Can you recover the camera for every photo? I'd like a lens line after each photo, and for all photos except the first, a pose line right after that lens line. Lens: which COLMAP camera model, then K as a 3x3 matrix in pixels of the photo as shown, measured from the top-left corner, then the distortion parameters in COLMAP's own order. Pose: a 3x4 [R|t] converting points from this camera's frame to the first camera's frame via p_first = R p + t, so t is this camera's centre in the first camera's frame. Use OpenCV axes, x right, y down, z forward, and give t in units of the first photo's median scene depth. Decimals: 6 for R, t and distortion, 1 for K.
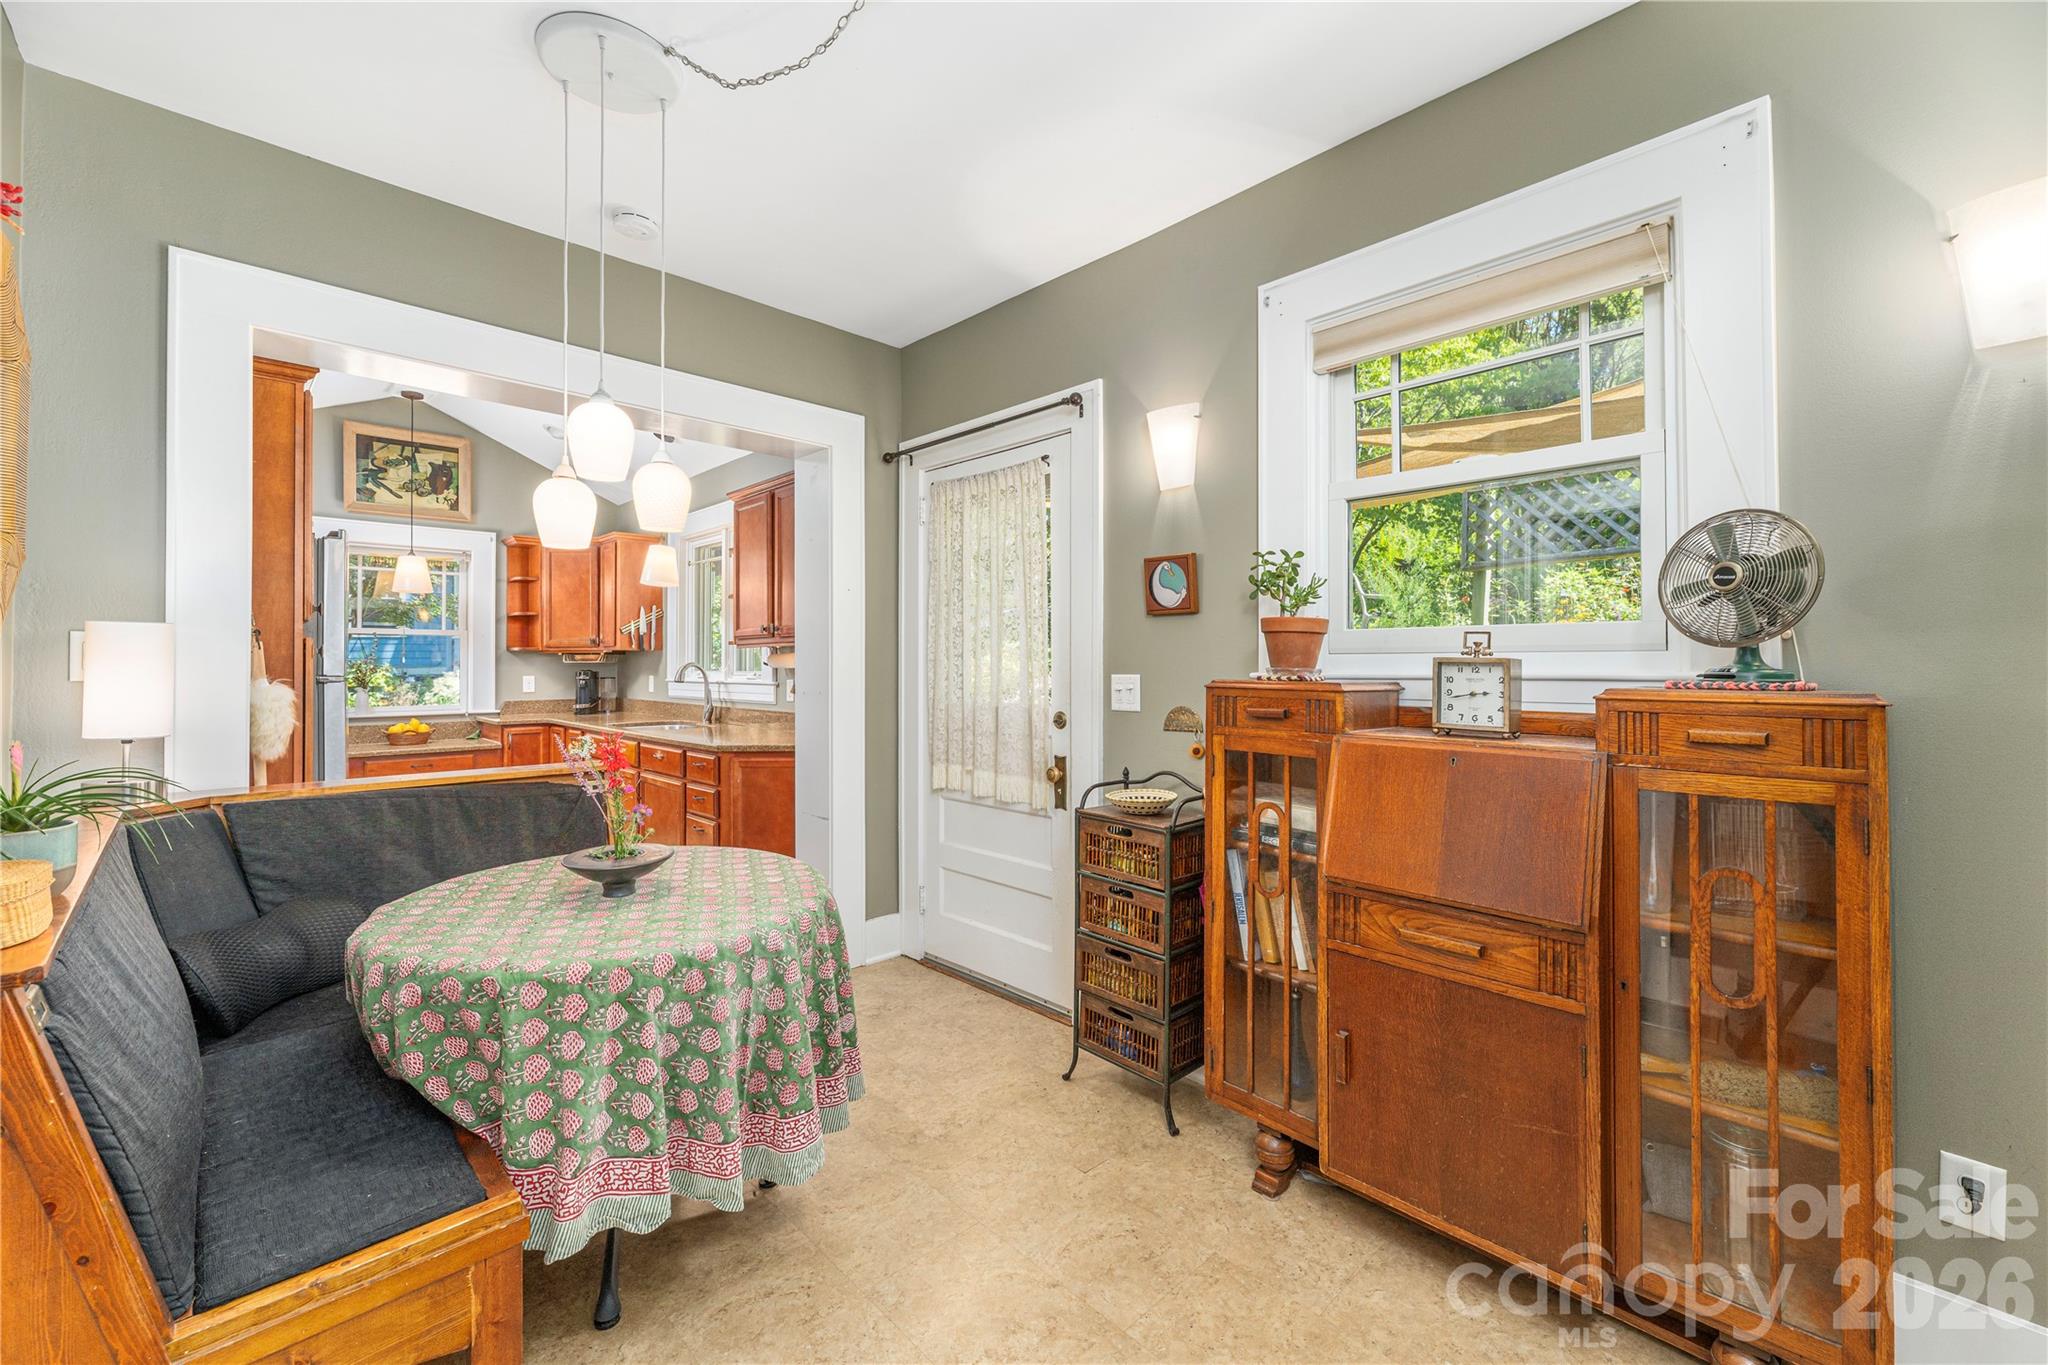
lens RADIAL K [[822.8, 0, 1019.3], [0, 822.8, 659.2], [0, 0, 1]] dist [-0.000036, -0.000010]
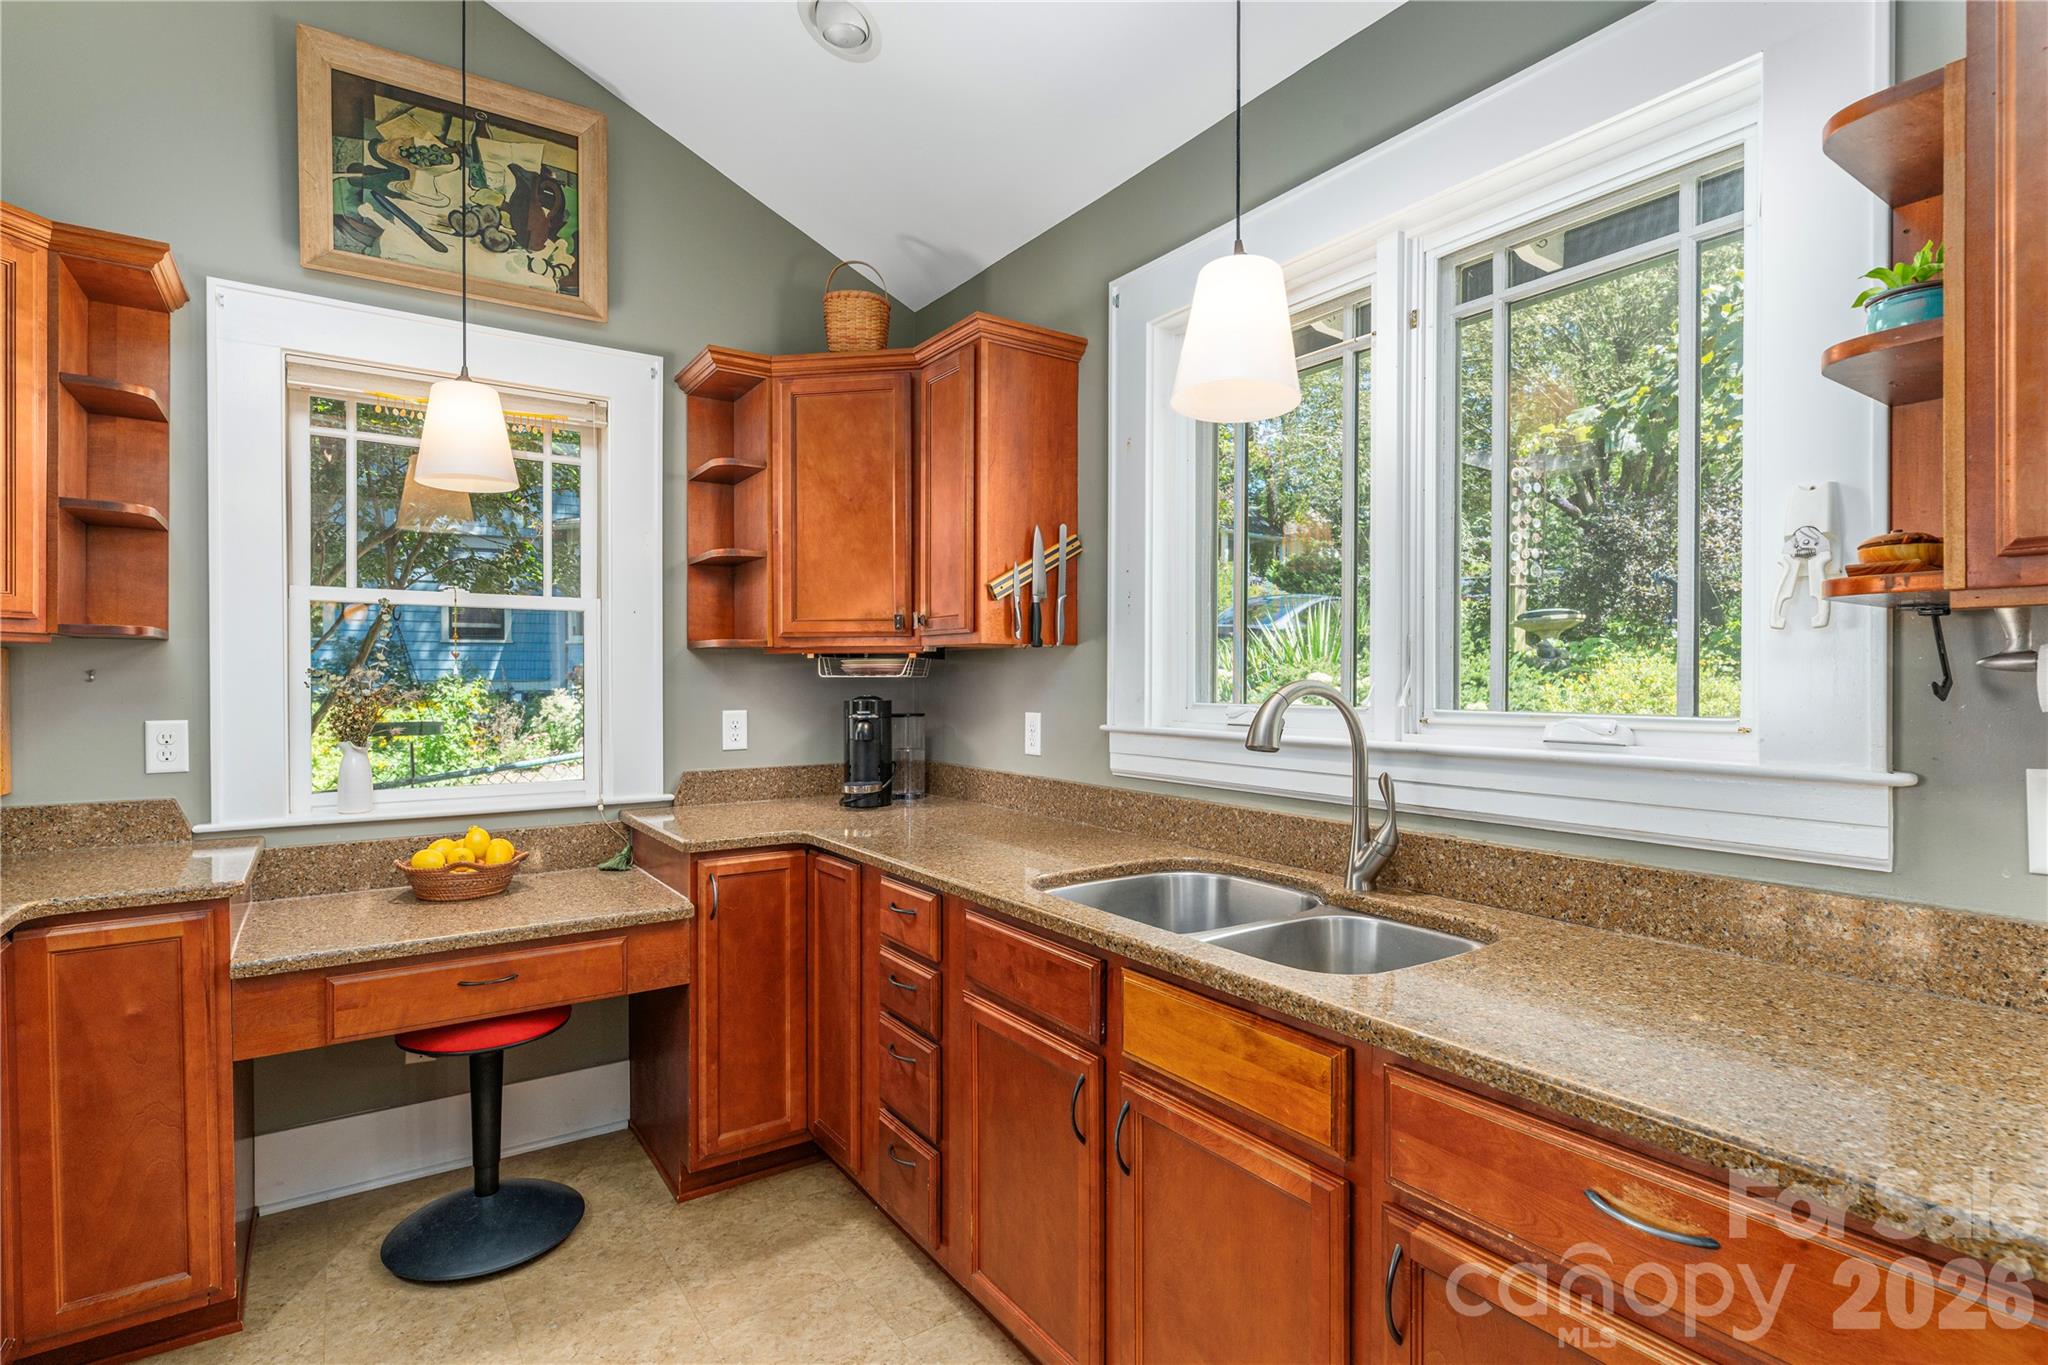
lens RADIAL K [[991.2, 0, 1027.3], [0, 991.2, 686.6], [0, 0, 1]] dist [0.001079, -0.001046]
pose [[0.986074, 0.003540, -0.166272, -0.387754], [-0.000970, 0.999879, 0.015537, 0.000847], [0.166307, -0.015160, 0.985957, 0.560903]]
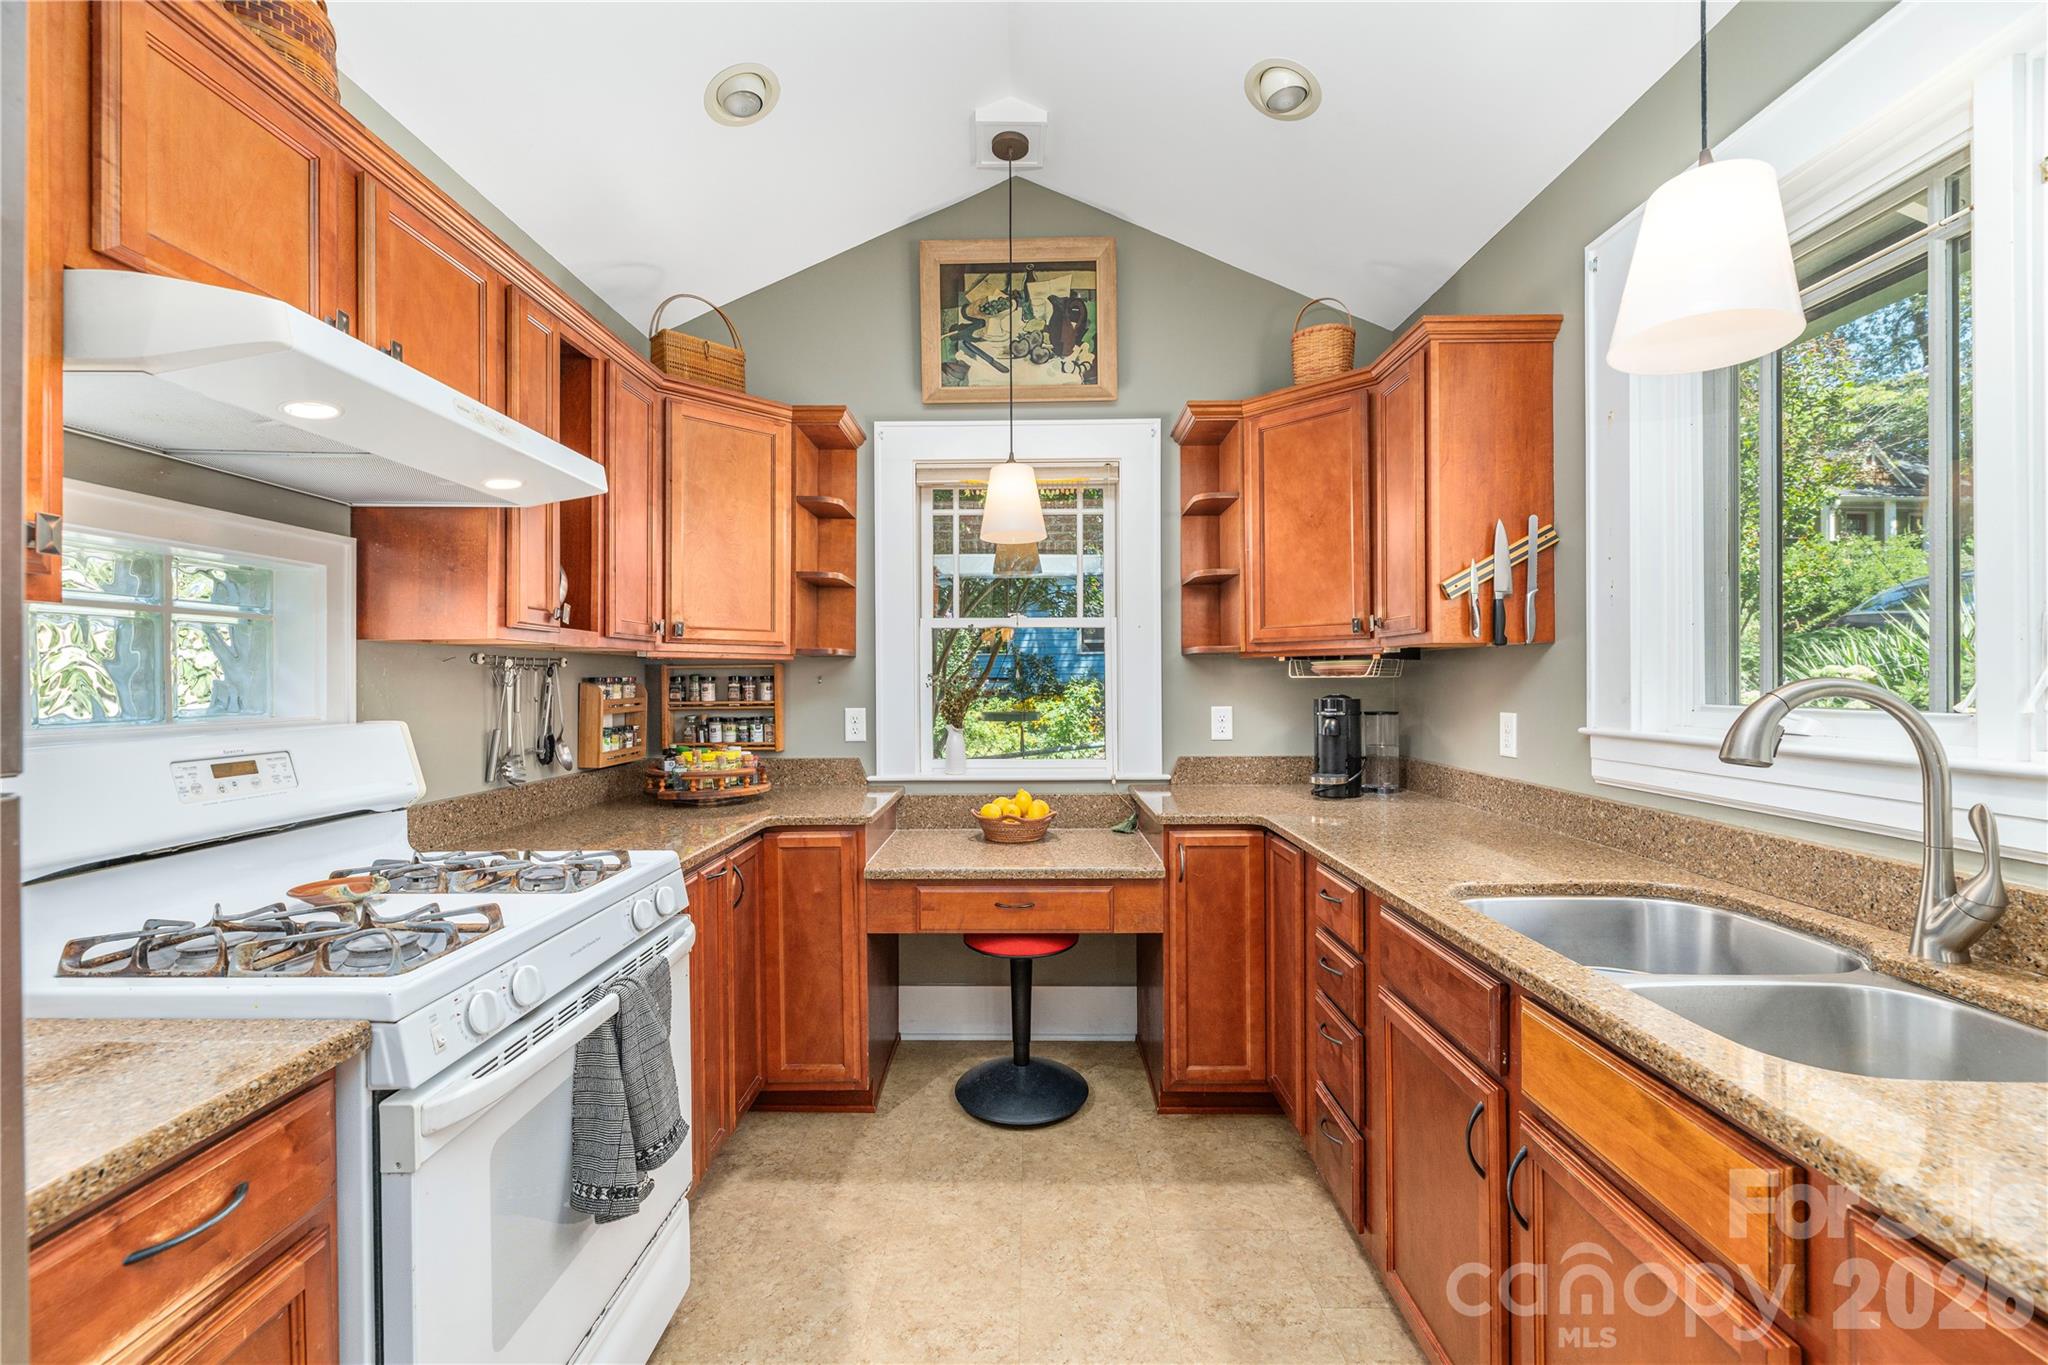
lens RADIAL K [[833.0, 0, 1018.9], [0, 833.0, 677.5], [0, 0, 1]] dist [-0.000456, -0.000121]
pose [[0.708536, -0.004897, -0.705658, -0.351108], [0.009022, 0.999957, 0.002120, 0.001437], [0.705617, -0.007869, 0.708550, 0.596461]]
